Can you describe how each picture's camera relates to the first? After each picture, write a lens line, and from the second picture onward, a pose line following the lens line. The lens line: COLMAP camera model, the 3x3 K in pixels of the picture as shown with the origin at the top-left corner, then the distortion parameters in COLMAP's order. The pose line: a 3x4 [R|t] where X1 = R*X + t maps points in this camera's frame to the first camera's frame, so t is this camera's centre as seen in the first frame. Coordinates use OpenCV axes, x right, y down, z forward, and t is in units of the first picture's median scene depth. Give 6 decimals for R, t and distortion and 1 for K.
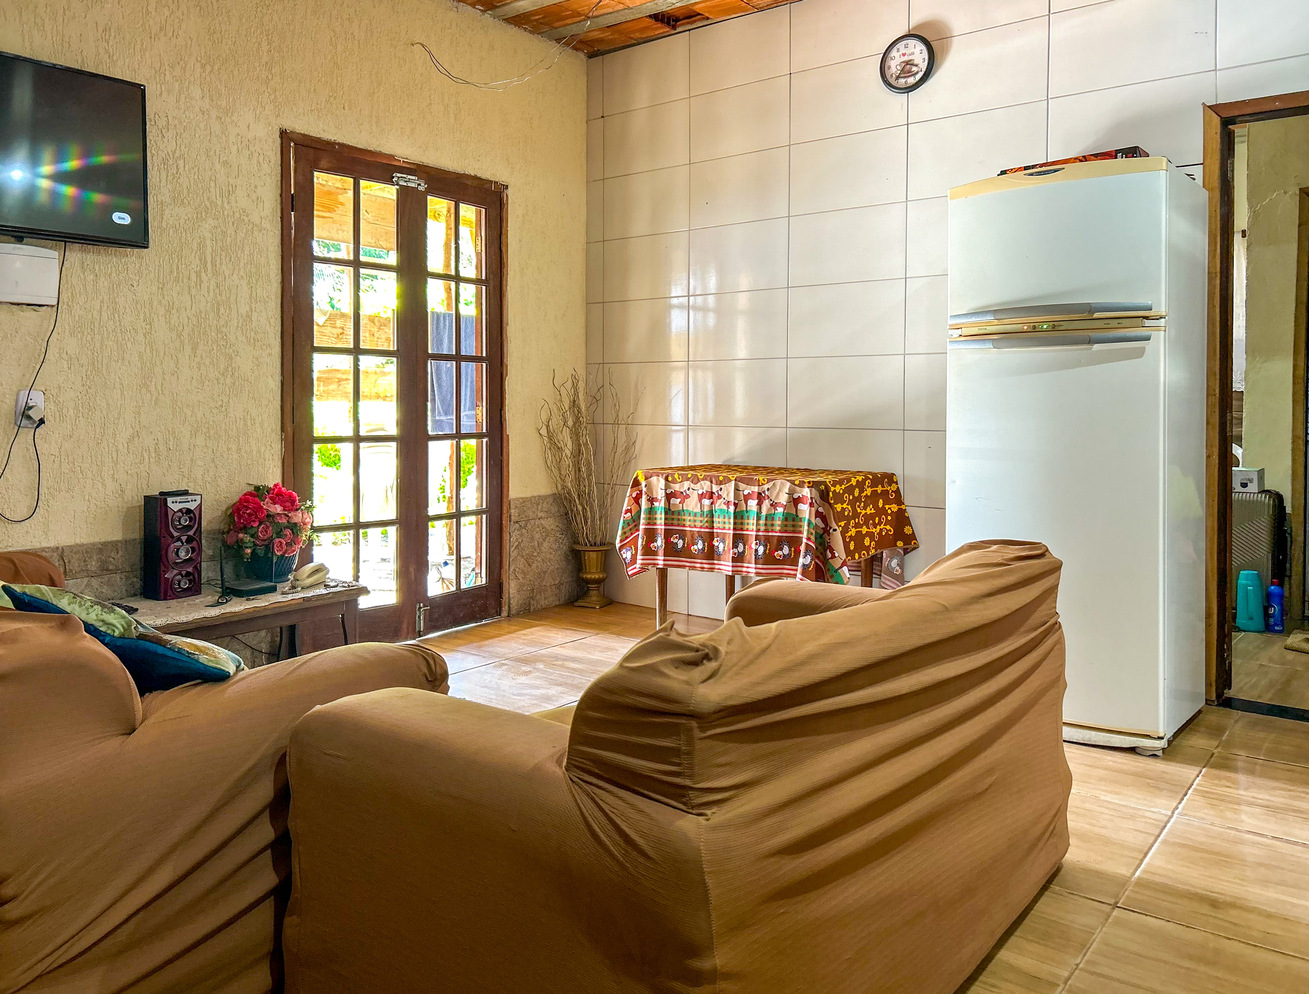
lens RADIAL K [[1025.5, 0, 670.4], [0, 1025.5, 426.5], [0, 0, 1]] dist [0.080771, -0.093458]
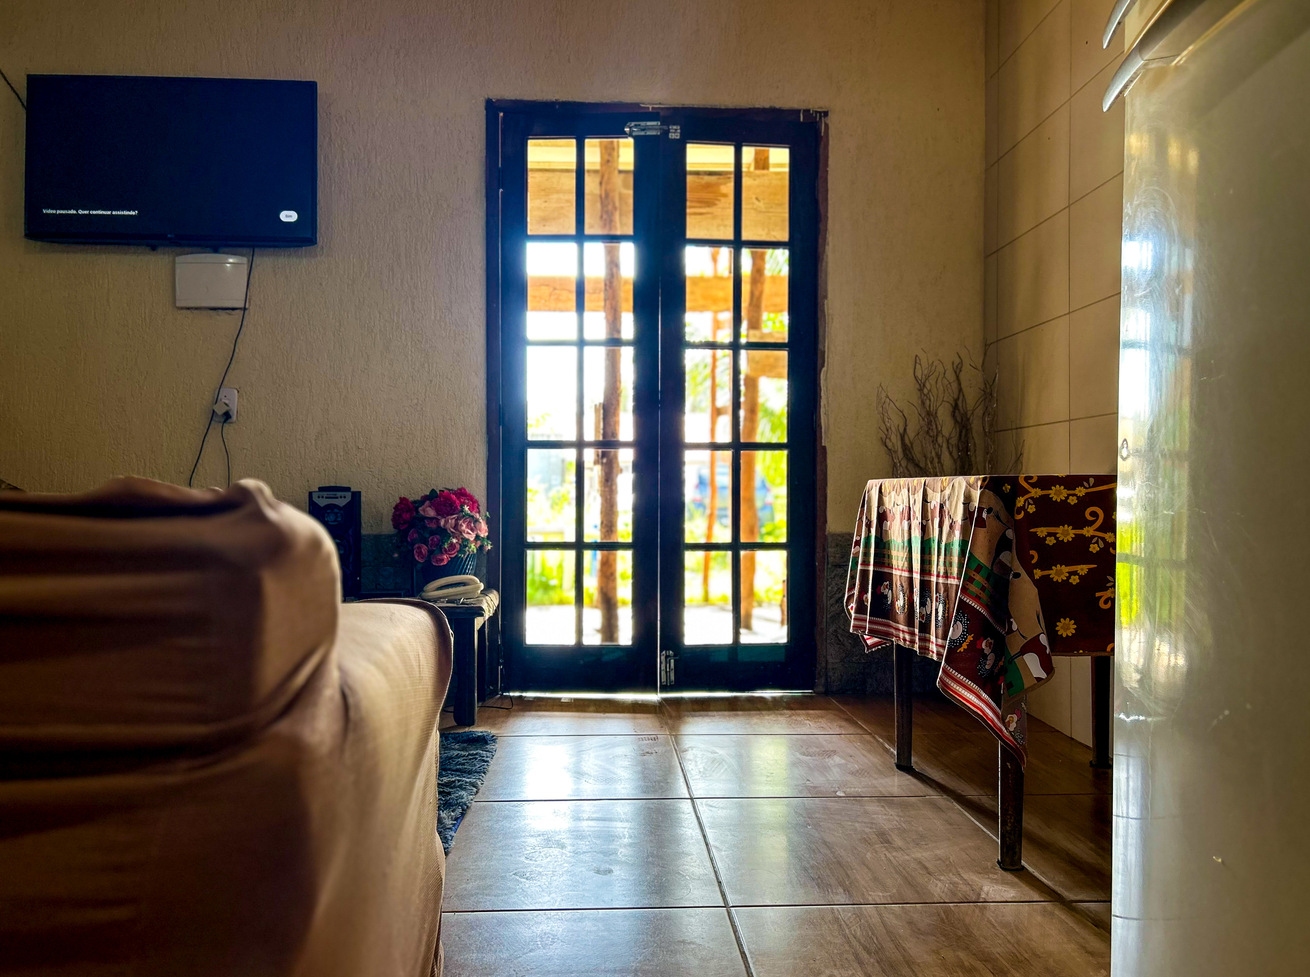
lens RADIAL K [[1025.3, 0, 656.8], [0, 1025.3, 485.2], [0, 0, 1]] dist [0.041980, -0.031634]
pose [[0.650309, -0.008799, -0.759619, 0.398965], [-0.016867, 0.999519, -0.026018, 0.070423], [0.759483, 0.029733, 0.649848, 0.529981]]
